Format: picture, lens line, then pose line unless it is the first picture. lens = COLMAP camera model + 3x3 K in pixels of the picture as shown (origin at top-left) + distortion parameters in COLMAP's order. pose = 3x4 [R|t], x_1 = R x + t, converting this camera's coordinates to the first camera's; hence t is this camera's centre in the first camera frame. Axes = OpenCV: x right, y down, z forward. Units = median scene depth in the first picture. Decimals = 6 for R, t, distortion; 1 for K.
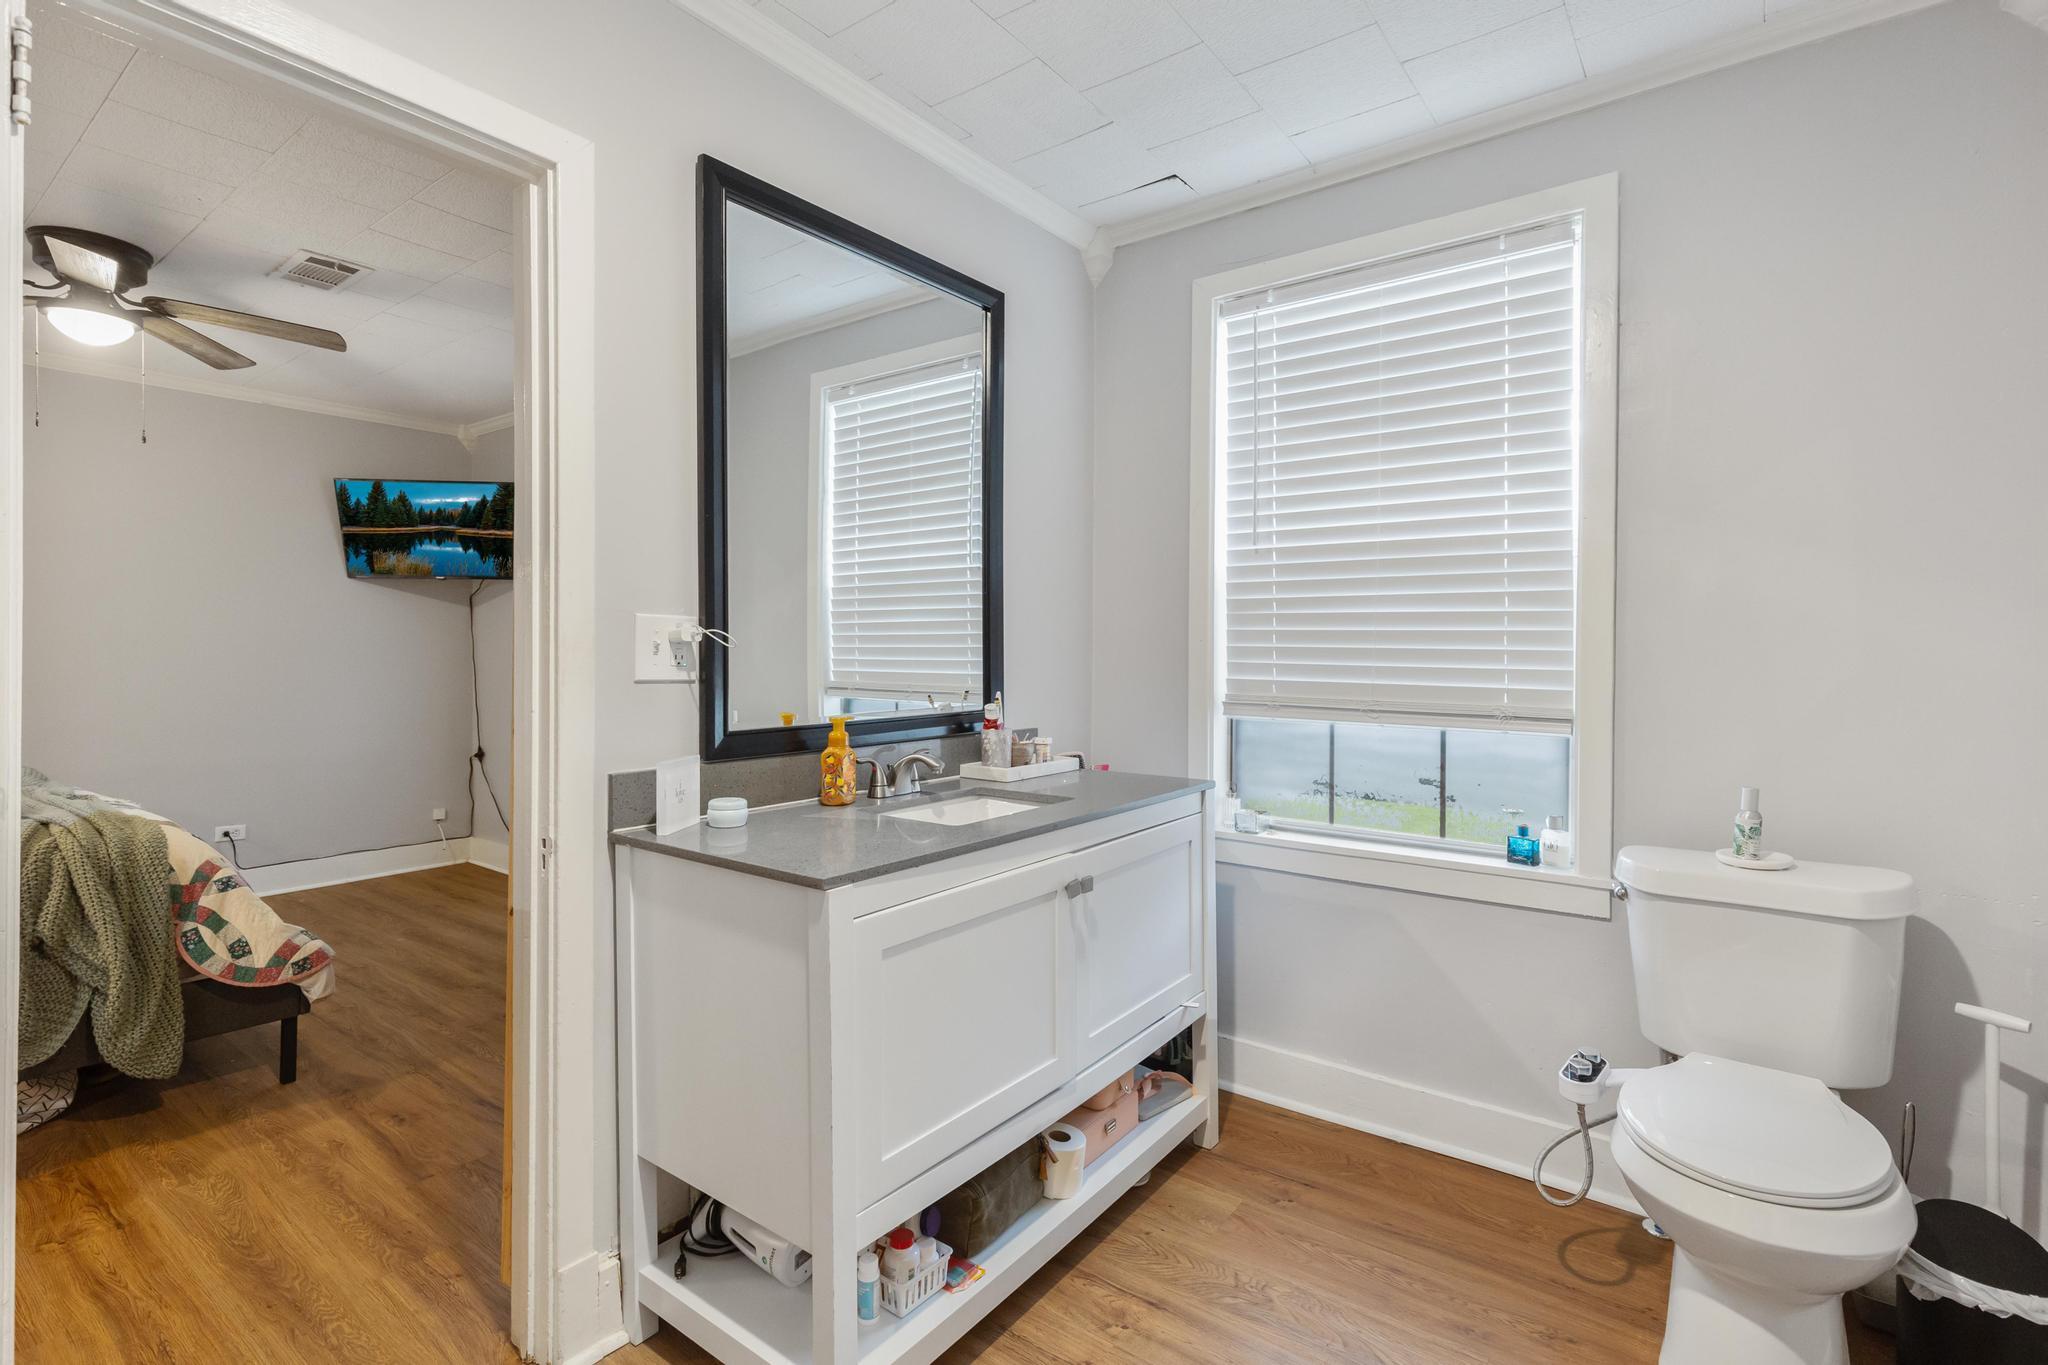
lens RADIAL K [[942.9, 0, 1079.9], [0, 942.9, 670.7], [0, 0, 1]] dist [0.000892, -0.000087]
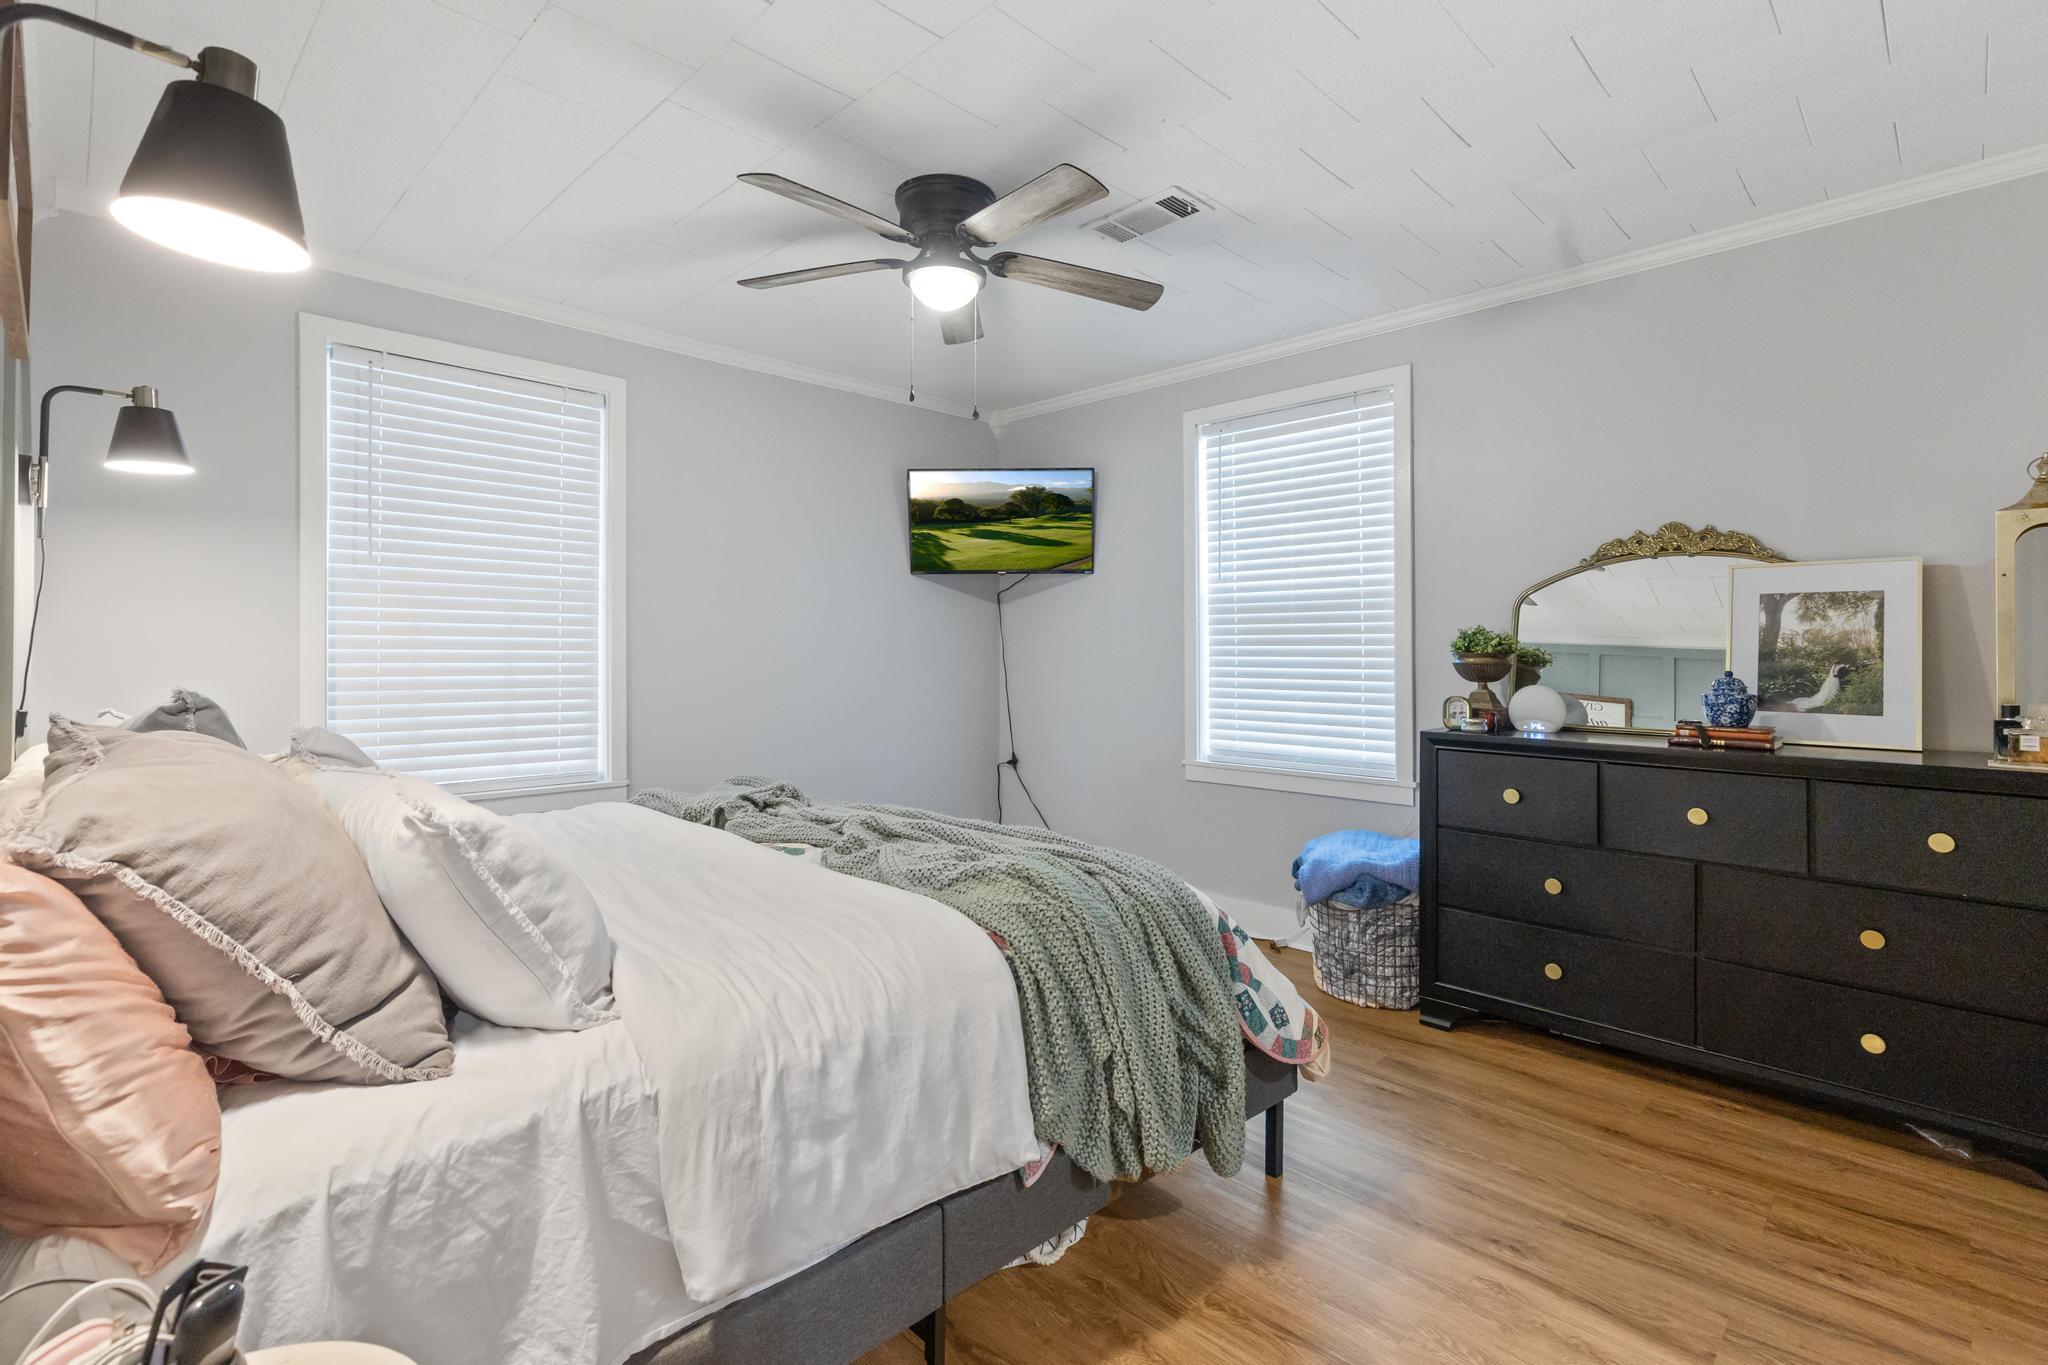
lens RADIAL K [[942.9, 0, 1079.9], [0, 942.9, 670.7], [0, 0, 1]] dist [0.000892, -0.000087]
pose [[0.990878, 0.005203, -0.134663, -0.951788], [-0.005295, 0.999986, -0.000325, -0.002837], [0.134659, 0.001035, 0.990891, 0.167811]]
